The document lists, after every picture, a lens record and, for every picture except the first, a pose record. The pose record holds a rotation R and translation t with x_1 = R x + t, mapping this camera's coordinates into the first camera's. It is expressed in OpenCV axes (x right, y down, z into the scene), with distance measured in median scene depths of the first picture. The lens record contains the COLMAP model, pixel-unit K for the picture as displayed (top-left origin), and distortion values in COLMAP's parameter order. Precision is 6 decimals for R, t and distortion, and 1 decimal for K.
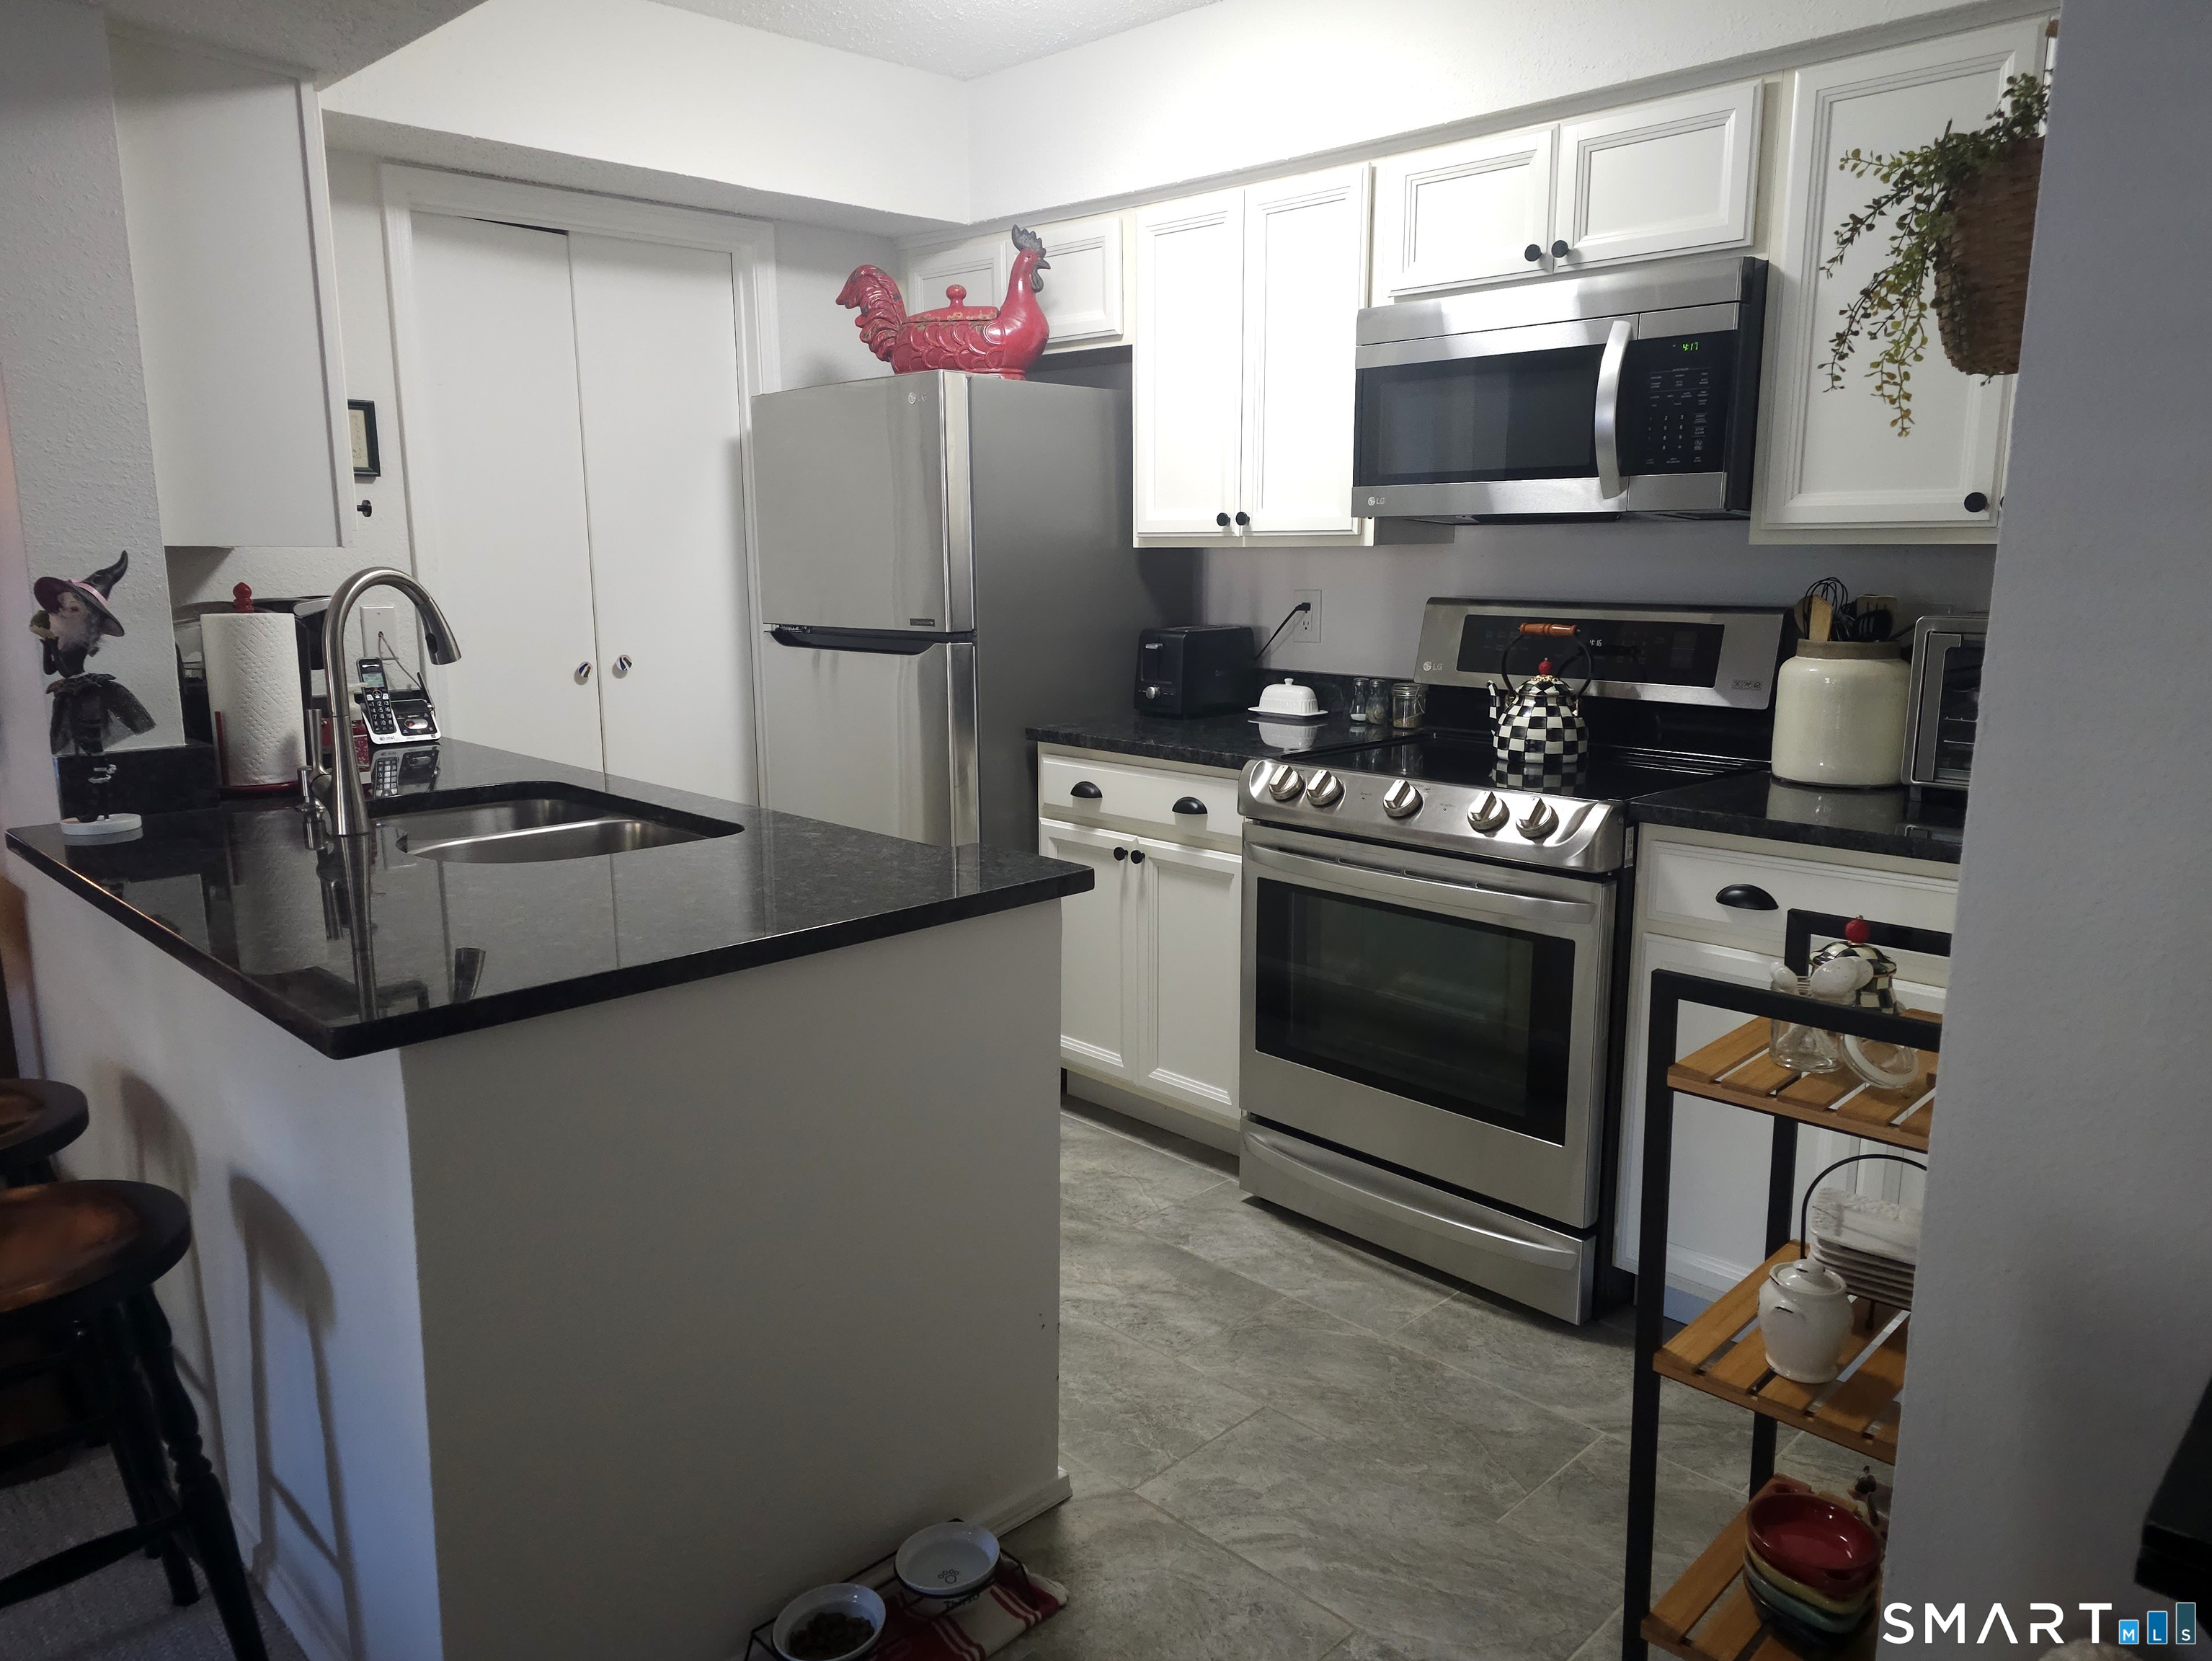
lens RADIAL K [[1536.7, 0, 1106.0], [0, 1536.7, 830.5], [0, 0, 1]] dist [0.032377, -0.000916]
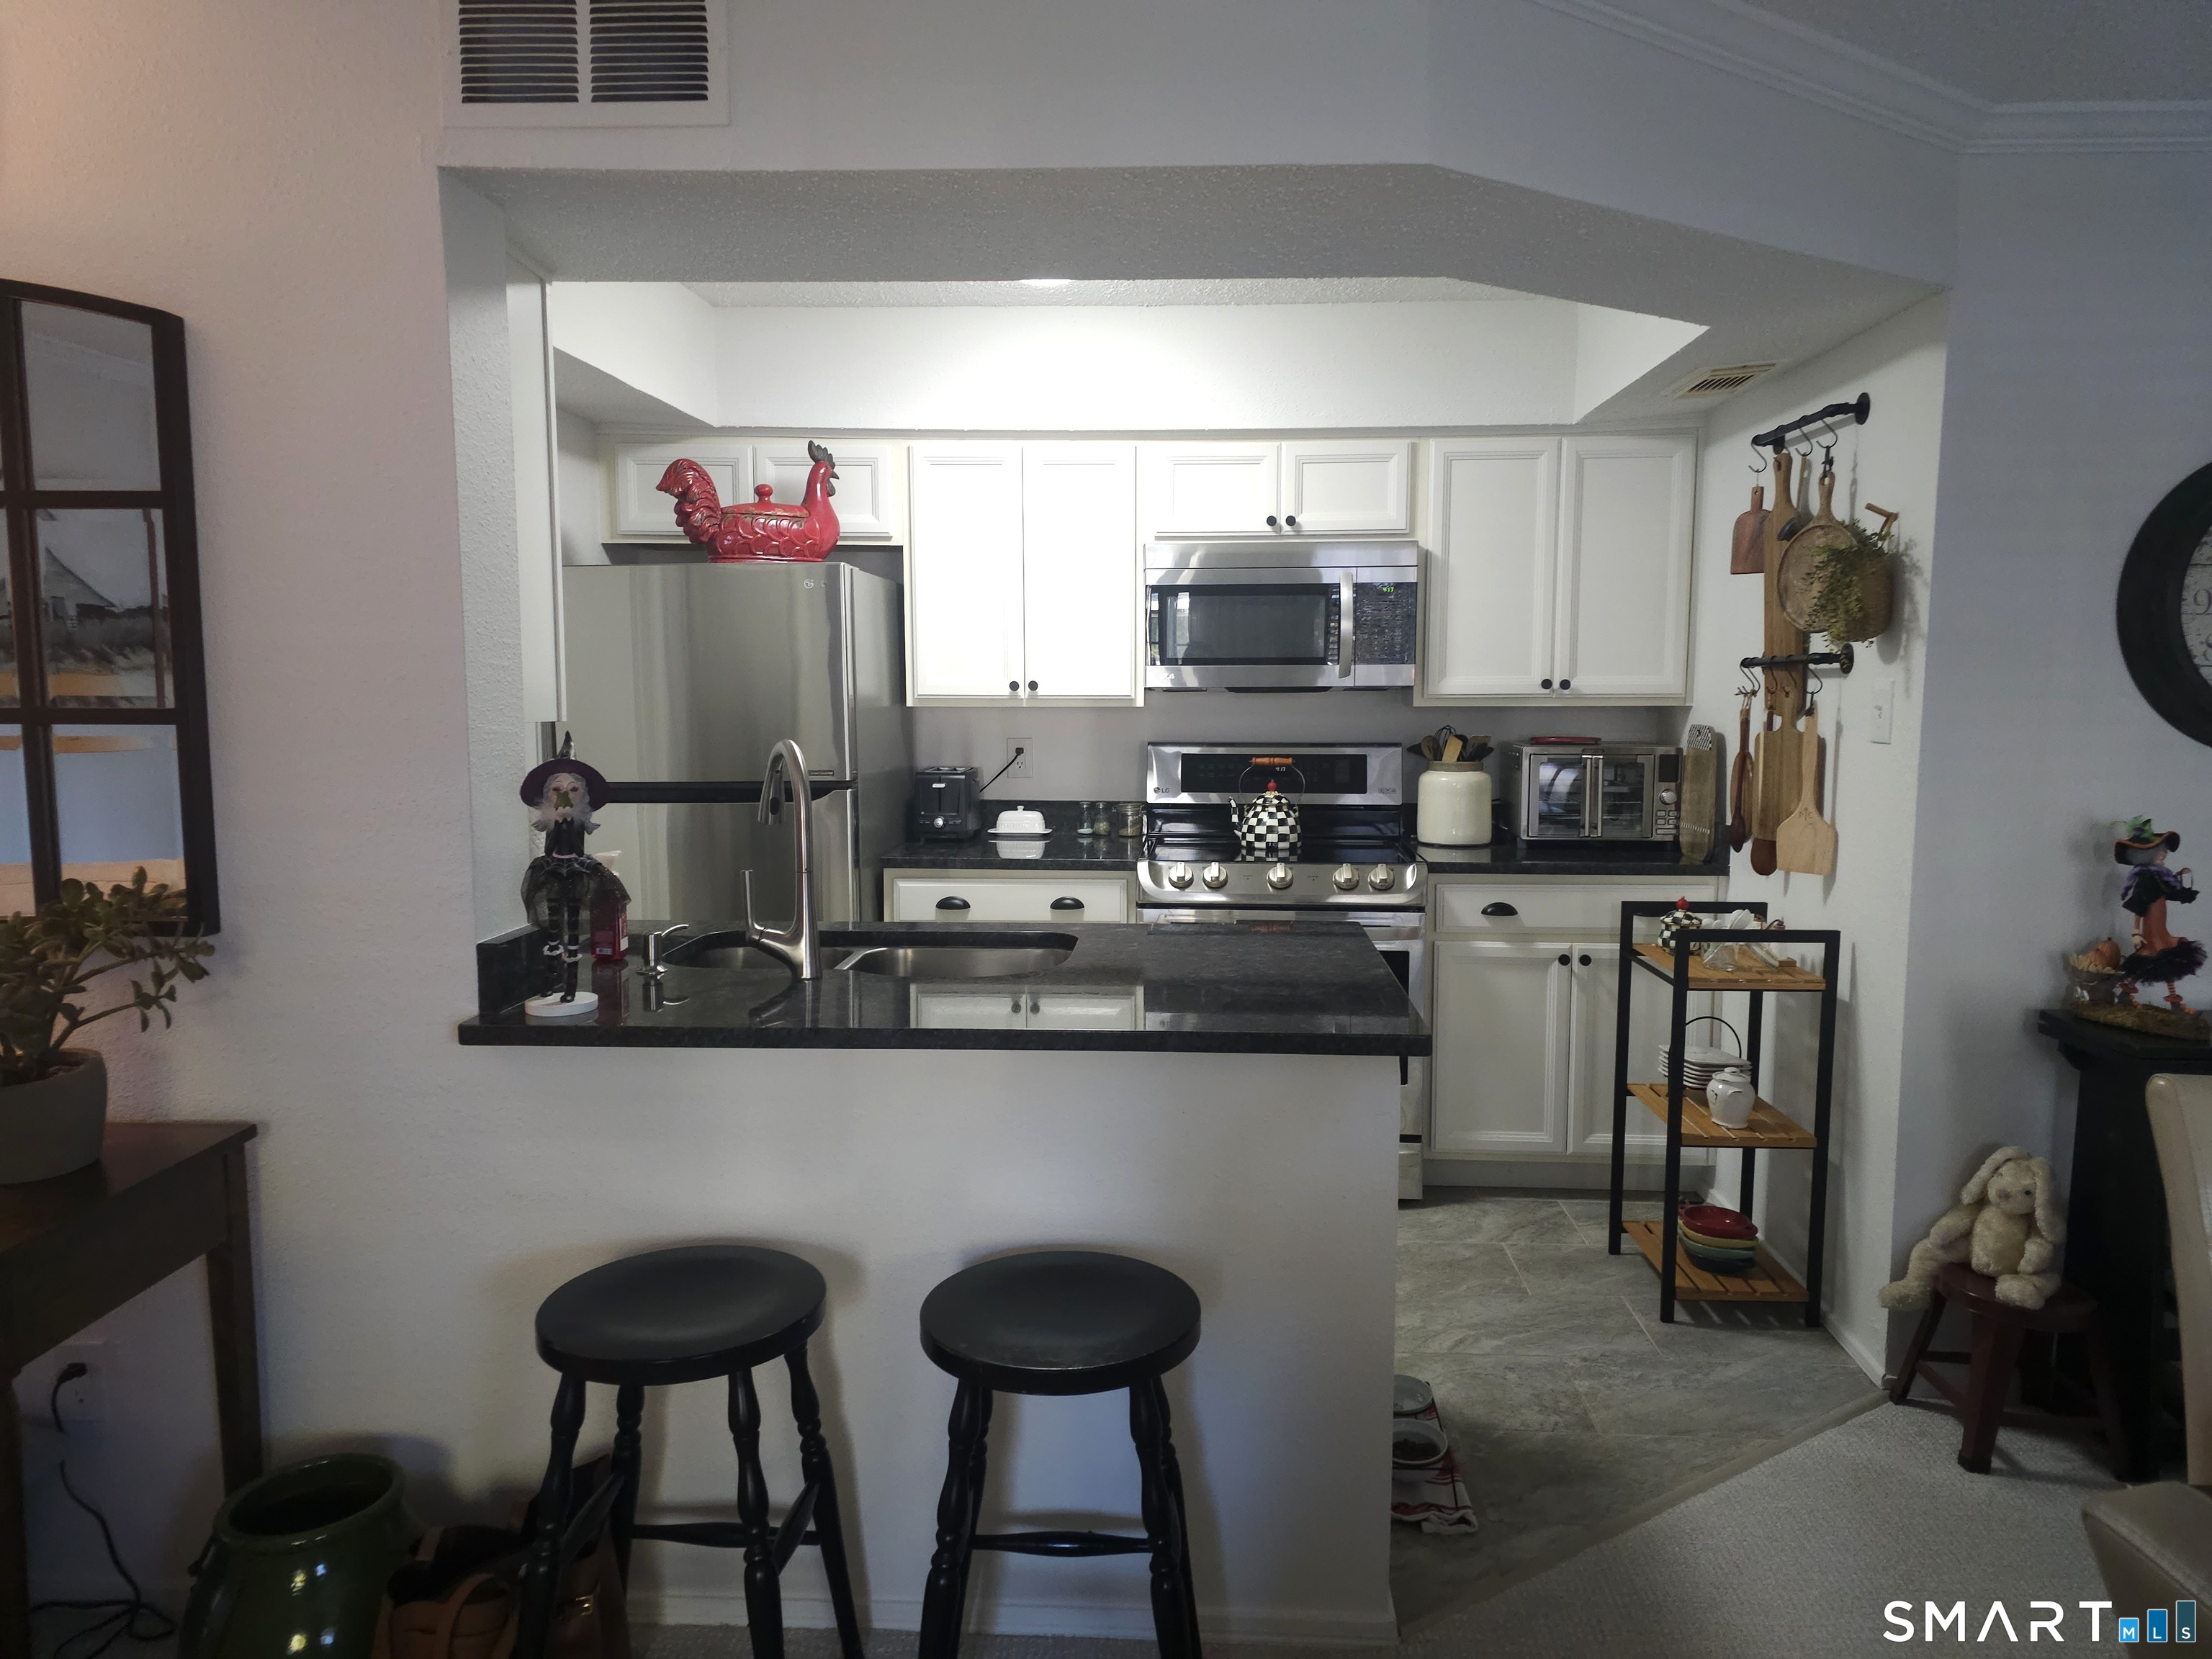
lens RADIAL K [[1468.0, 0, 1104.0], [0, 1468.0, 820.1], [0, 0, 1]] dist [0.025907, -0.004111]
pose [[0.746247, -0.060649, 0.662901, -0.765619], [0.119031, 0.991948, -0.043244, -0.030209], [-0.654941, 0.111177, 0.747457, 0.042787]]
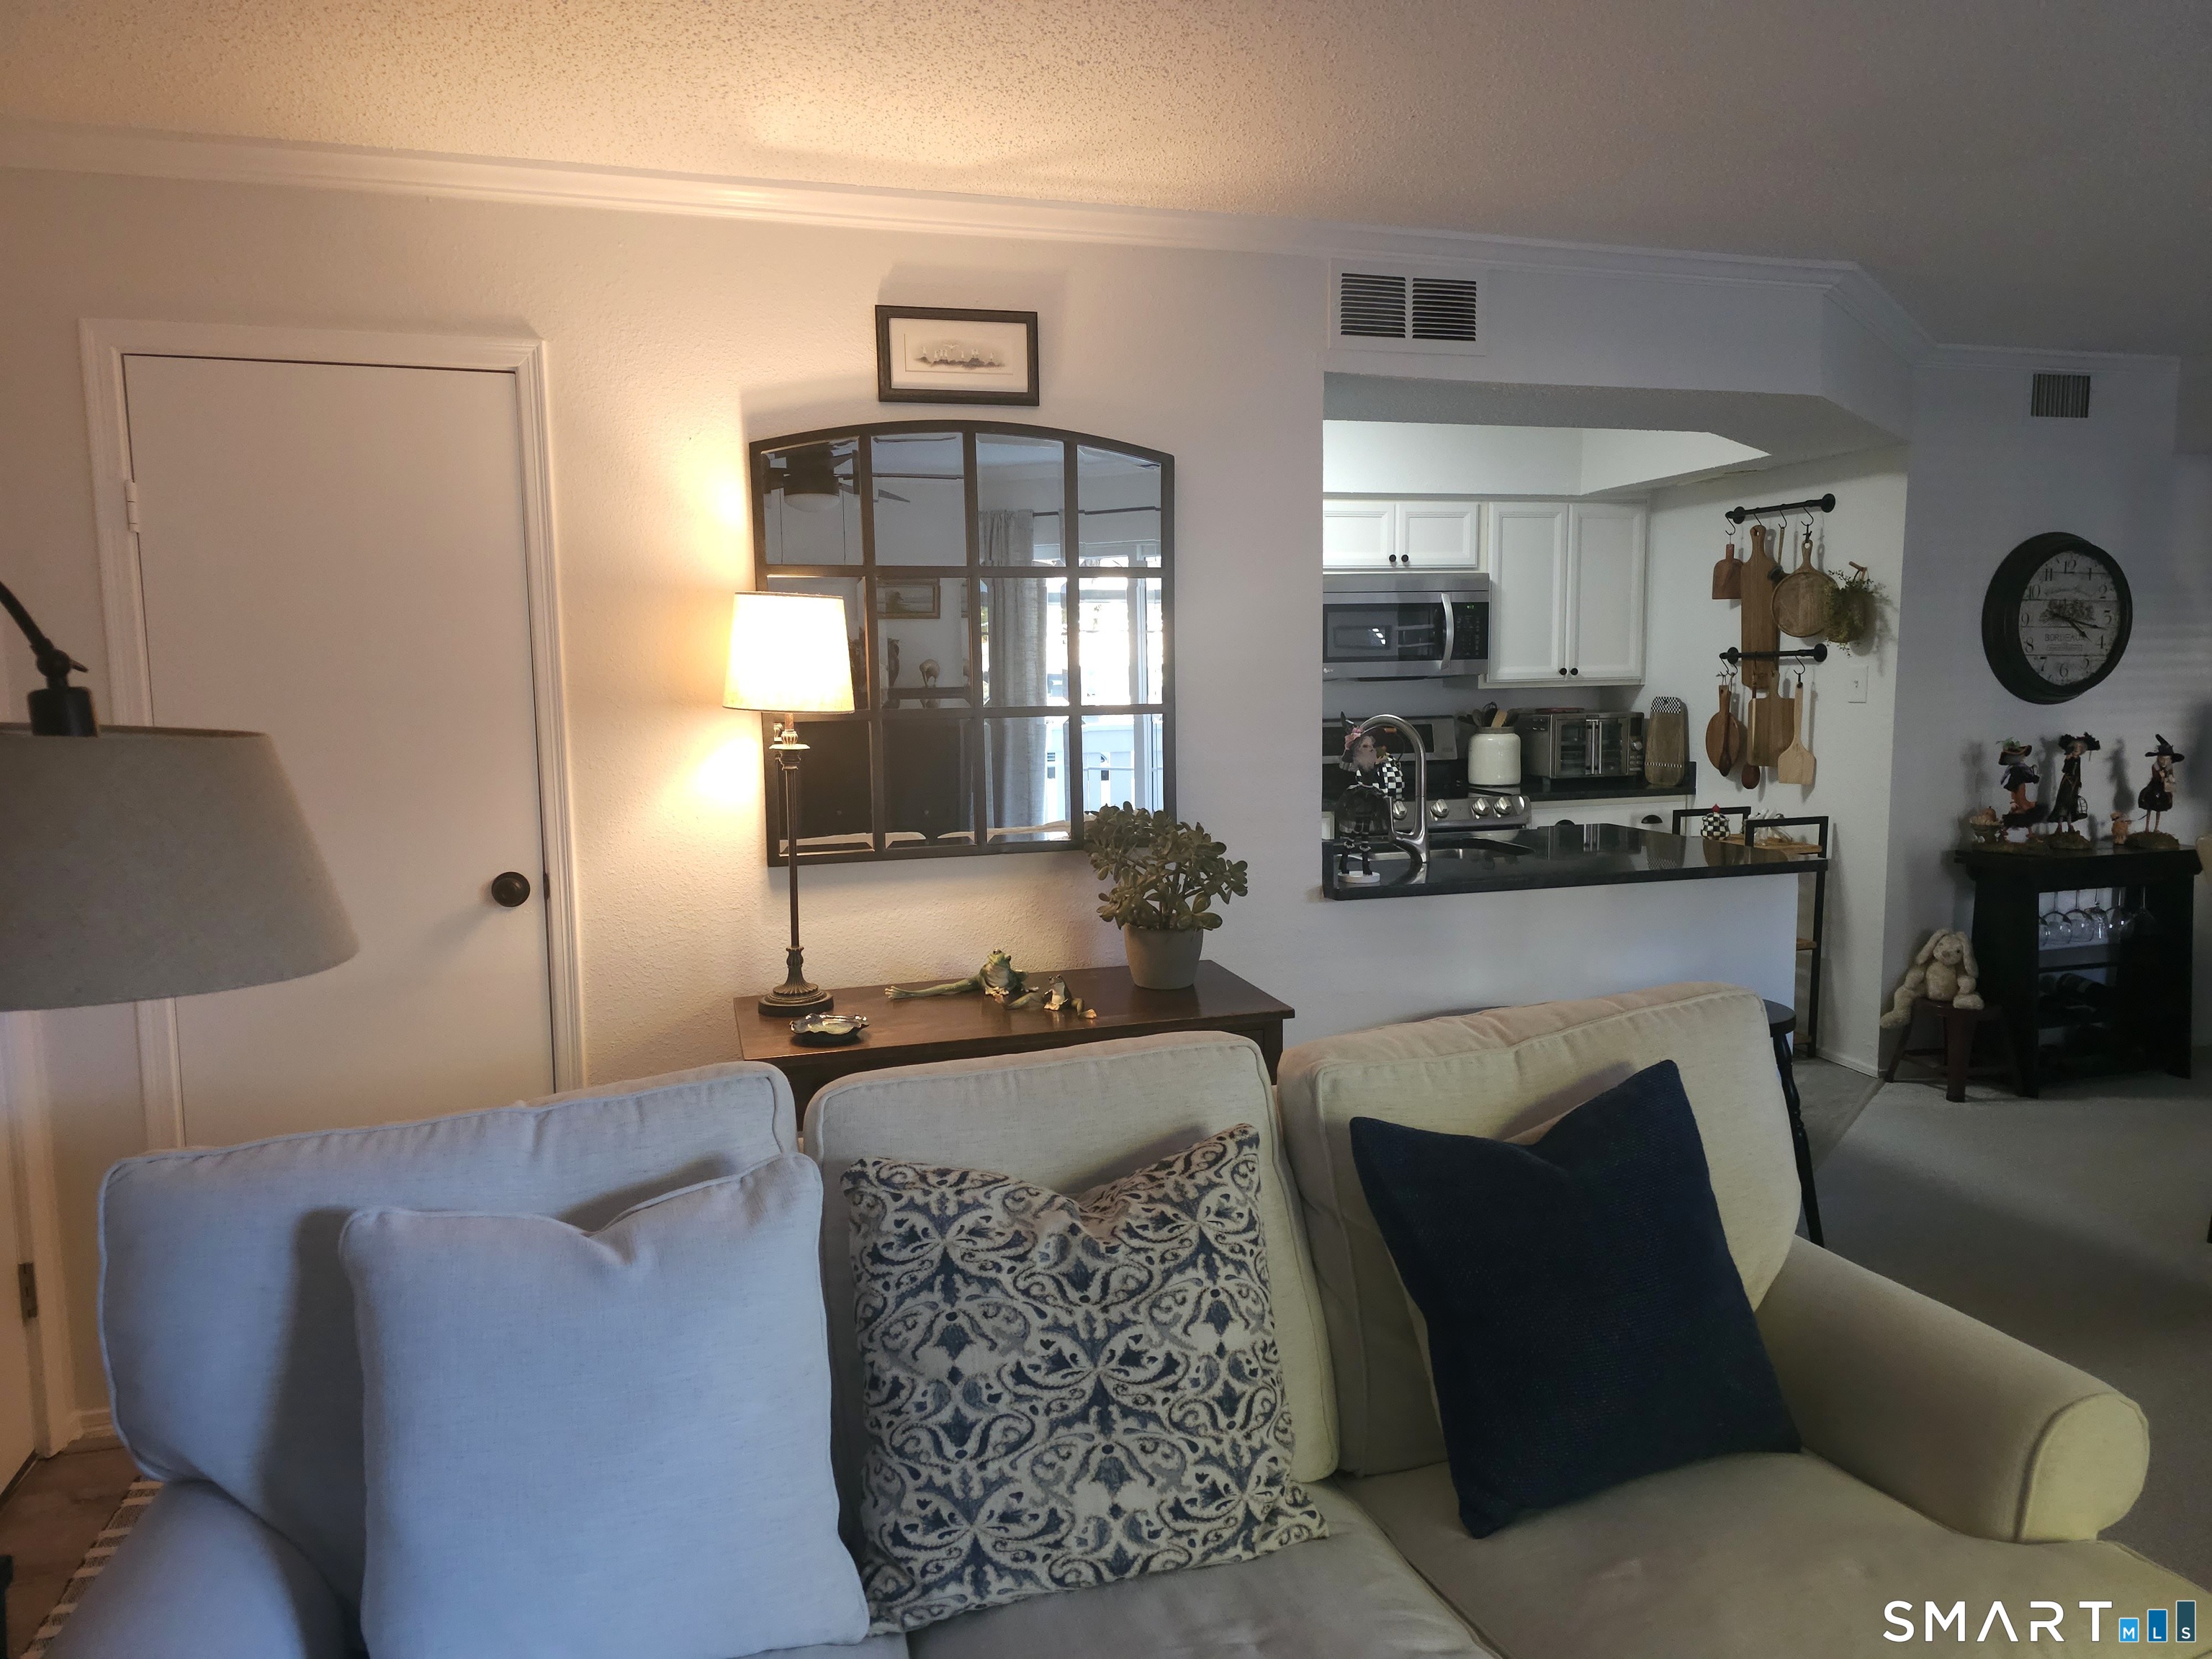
lens RADIAL K [[1466.5, 0, 1106.0], [0, 1466.5, 829.5], [0, 0, 1]] dist [0.040280, 0.000150]
pose [[0.487530, -0.100890, 0.867257, -1.588701], [0.172229, 0.984897, 0.017756, -0.095357], [-0.855950, 0.140710, 0.497543, 0.340291]]
